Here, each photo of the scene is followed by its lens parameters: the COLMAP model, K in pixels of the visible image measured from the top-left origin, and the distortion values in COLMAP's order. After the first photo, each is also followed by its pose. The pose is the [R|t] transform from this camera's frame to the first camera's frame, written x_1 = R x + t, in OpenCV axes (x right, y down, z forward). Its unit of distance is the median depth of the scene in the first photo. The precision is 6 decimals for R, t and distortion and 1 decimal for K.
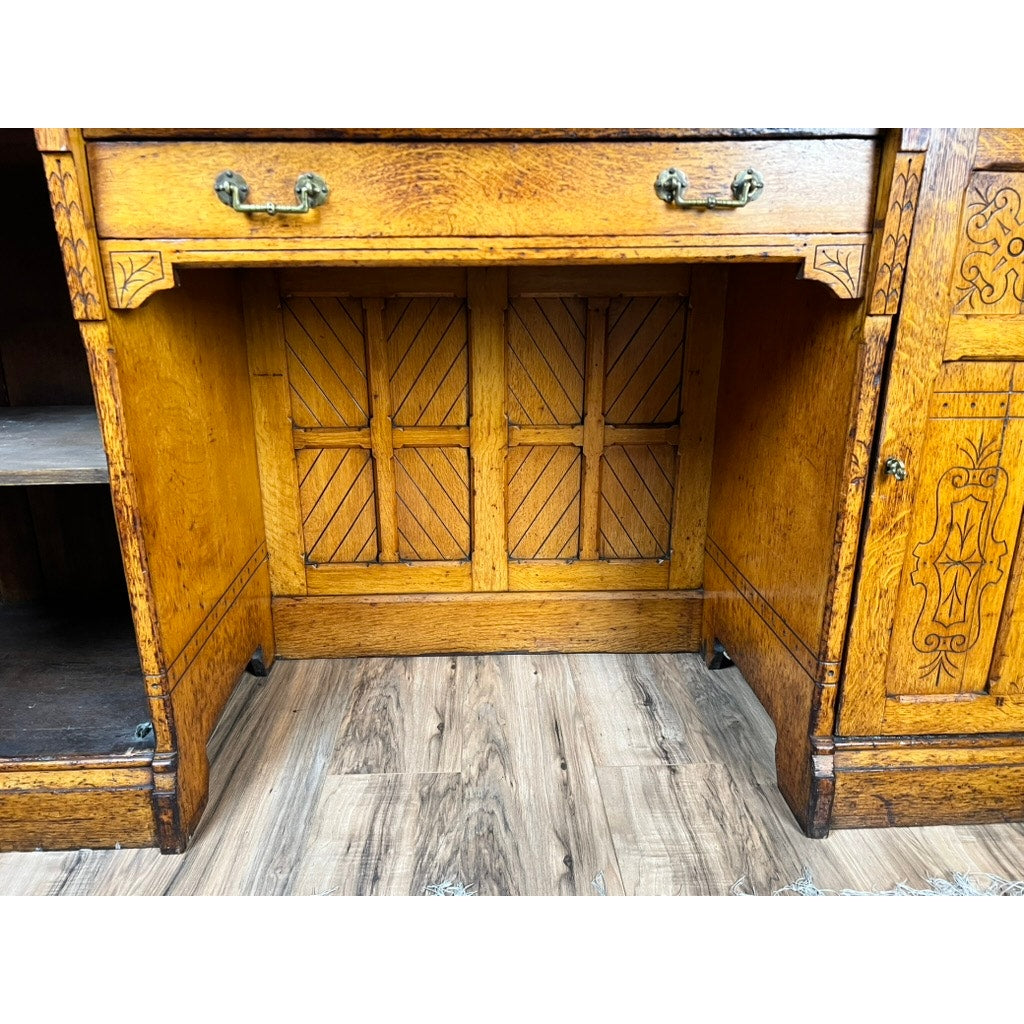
lens RADIAL K [[775.5, 0, 511.4], [0, 775.5, 511.0], [0, 0, 1]] dist [0.050155, -0.060489]
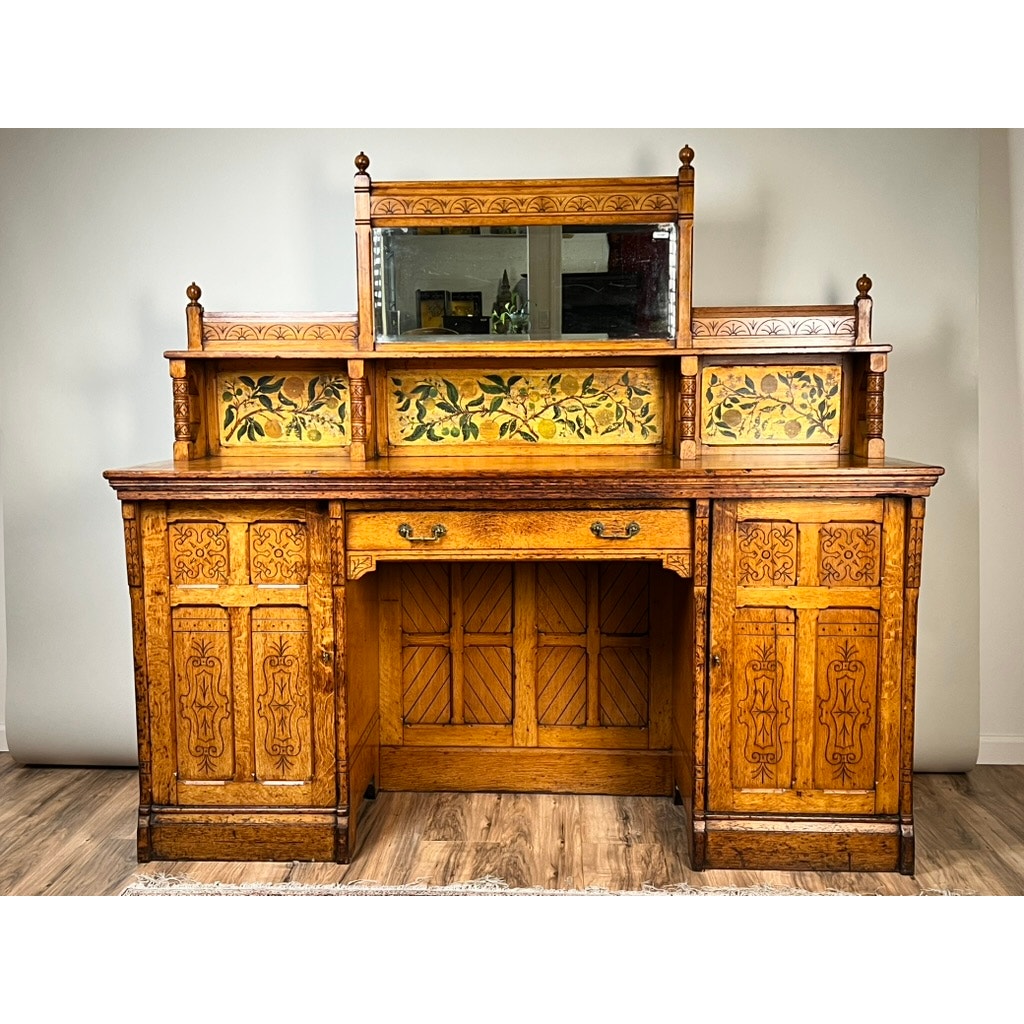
lens RADIAL K [[1195.6, 0, 505.6], [0, 1195.6, 517.7], [0, 0, 1]] dist [0.084679, 0.000000]
pose [[0.995815, 0.007012, -0.091118, 0.198461], [-0.025111, 0.979670, -0.199040, 0.188005], [0.087870, 0.200495, 0.975746, -1.857866]]
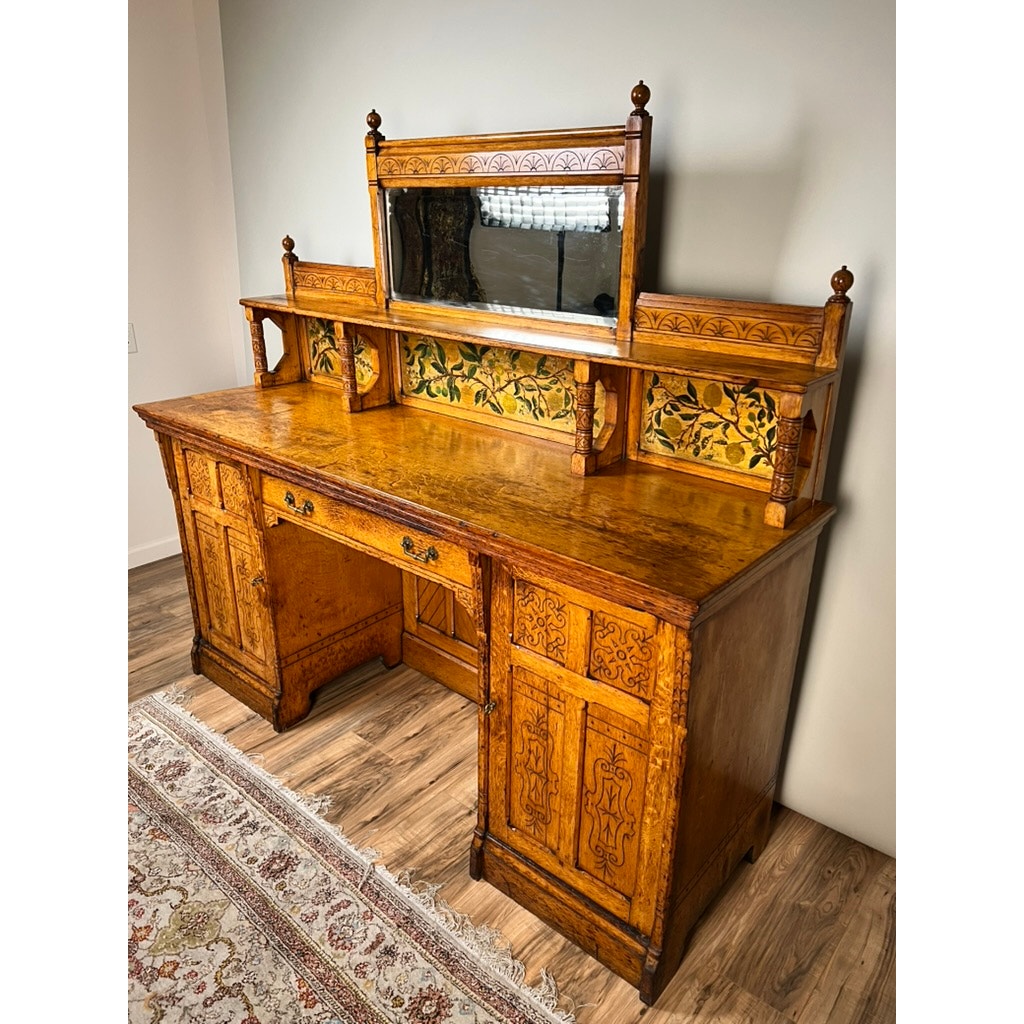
lens RADIAL K [[775.5, 0, 515.9], [0, 775.5, 512.7], [0, 0, 1]] dist [0.050155, -0.060489]
pose [[0.731819, 0.261287, -0.629421, 1.389015], [-0.220940, 0.964662, 0.143569, -0.690199], [0.644691, 0.033998, 0.763687, -0.359910]]
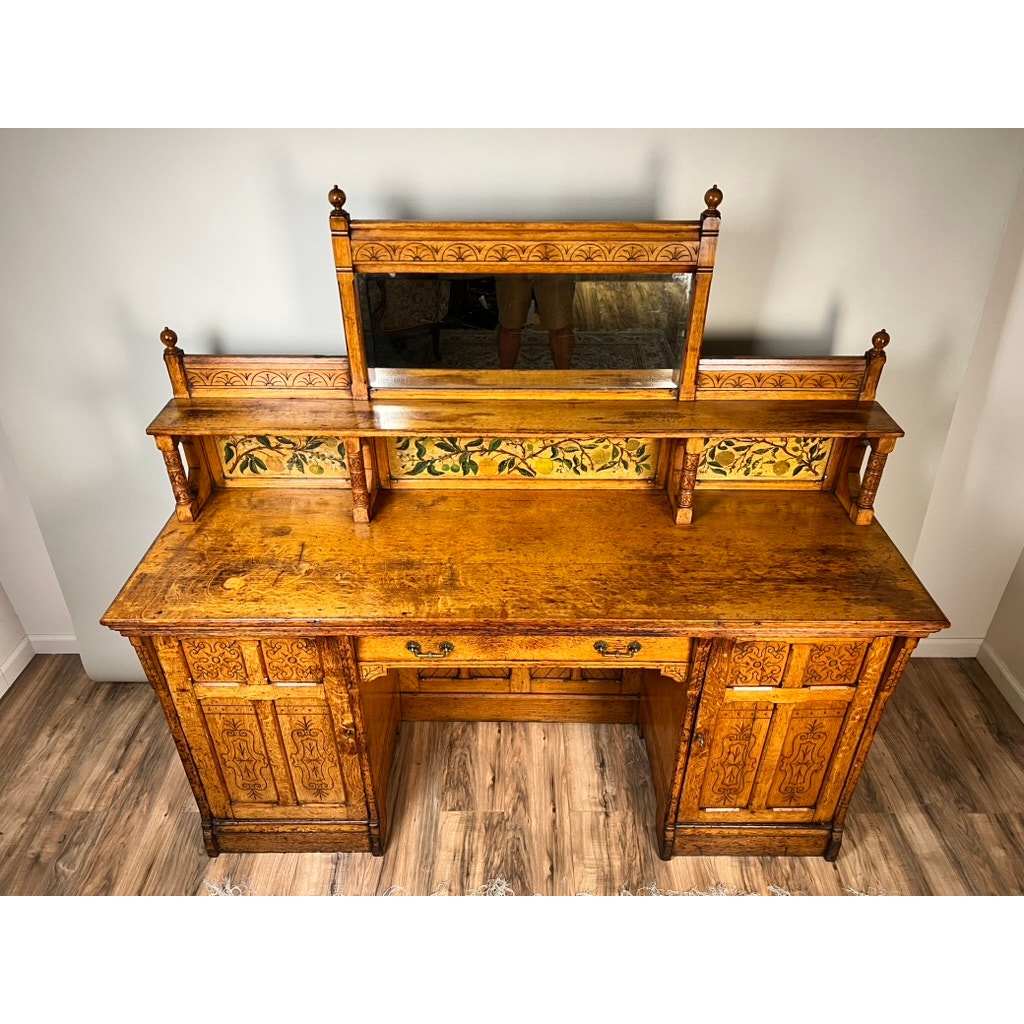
lens RADIAL K [[775.5, 0, 513.3], [0, 775.5, 511.4], [0, 0, 1]] dist [0.050155, -0.060489]
pose [[0.998926, 0.028665, -0.036402, 0.013774], [-0.017905, 0.963440, 0.267326, -1.111585], [0.042734, -0.266387, 0.962918, -0.878526]]
